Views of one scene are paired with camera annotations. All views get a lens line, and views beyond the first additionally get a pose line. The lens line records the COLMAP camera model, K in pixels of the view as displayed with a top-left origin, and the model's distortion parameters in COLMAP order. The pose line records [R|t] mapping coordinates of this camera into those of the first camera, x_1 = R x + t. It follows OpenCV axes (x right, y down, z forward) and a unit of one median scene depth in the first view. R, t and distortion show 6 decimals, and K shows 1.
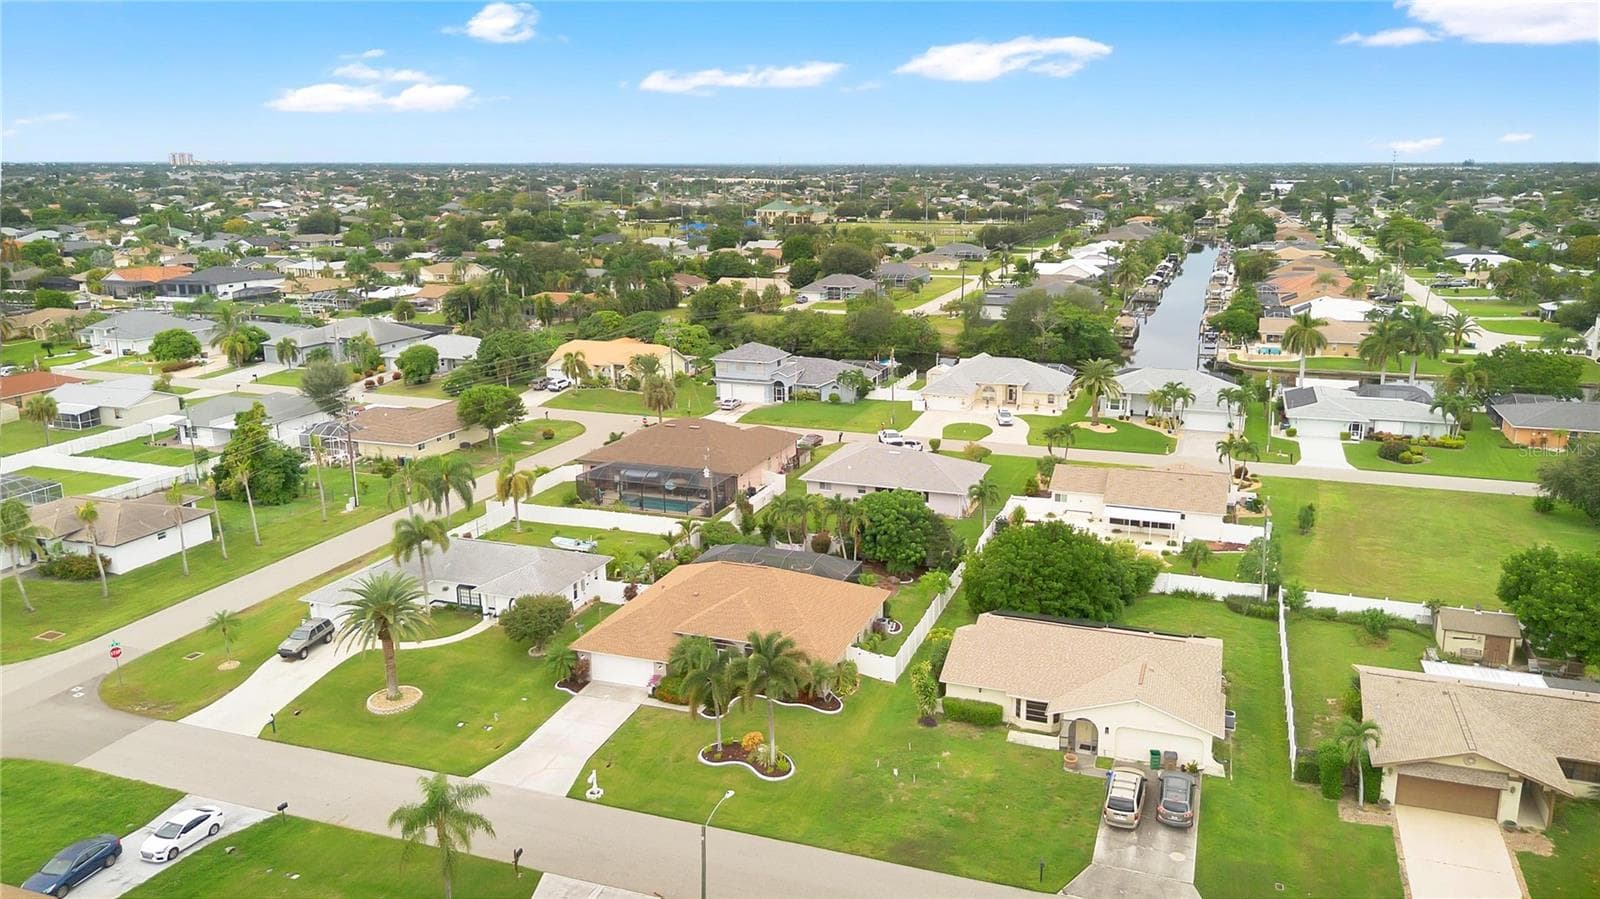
lens RADIAL K [[1113.4, 0, 862.2], [0, 1113.4, 426.7], [0, 0, 1]] dist [0.001158, -0.001245]
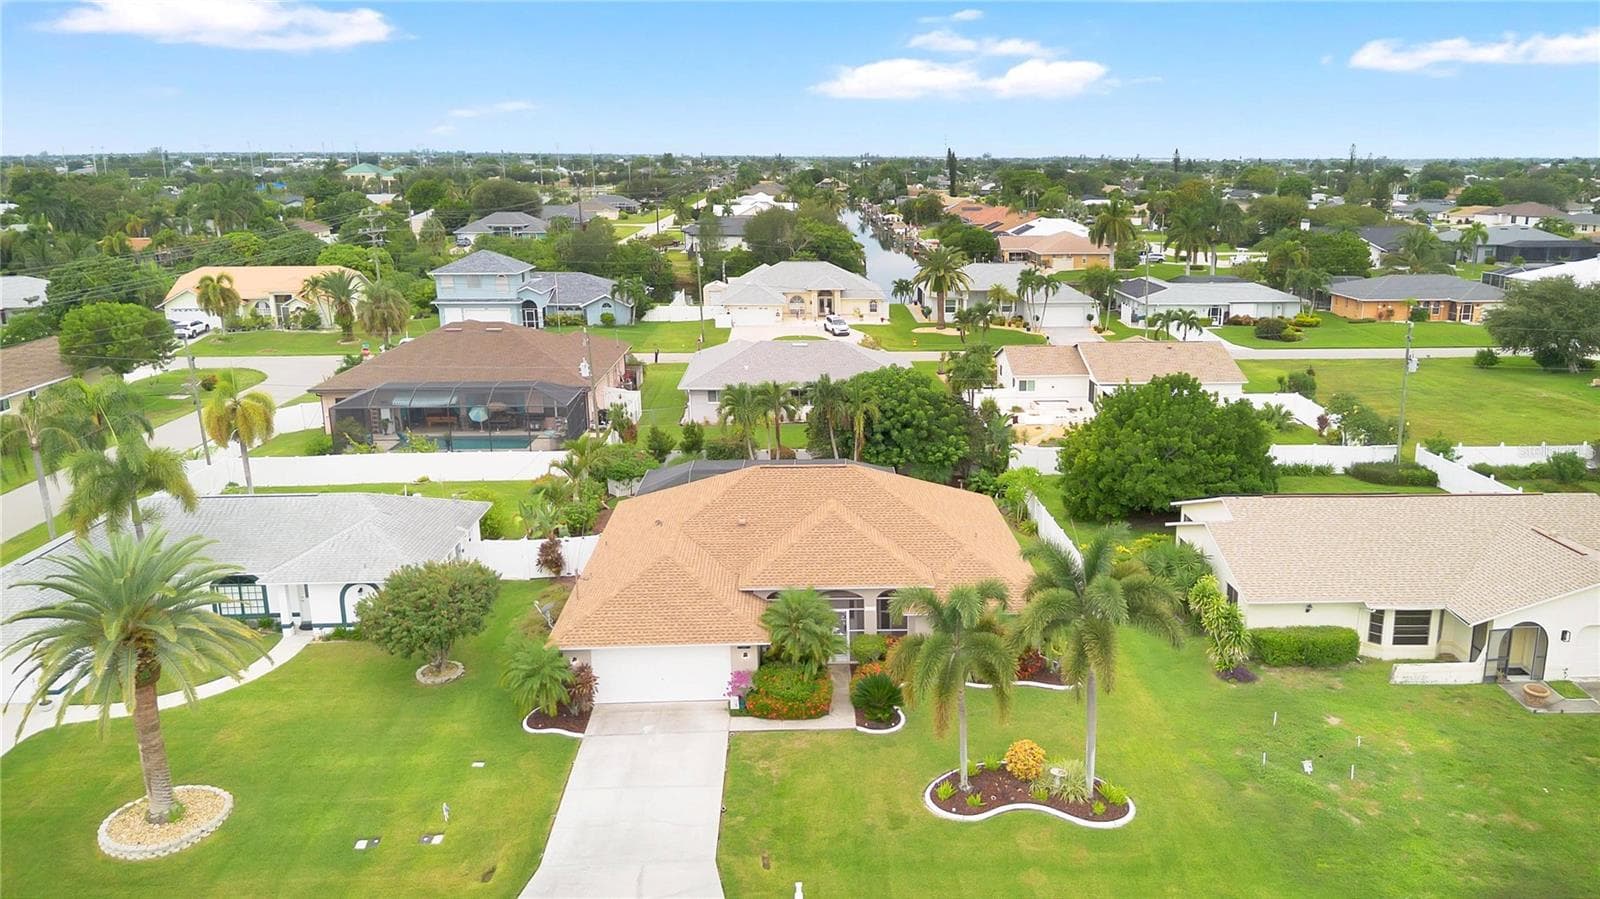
lens RADIAL K [[1123.2, 0, 786.5], [0, 1123.2, 422.3], [0, 0, 1]] dist [0.022829, 0.002591]
pose [[0.945979, -0.083870, 0.313193, -0.265151], [0.087480, 0.996163, 0.002534, 0.089583], [-0.312204, 0.025001, 0.949686, 0.408688]]
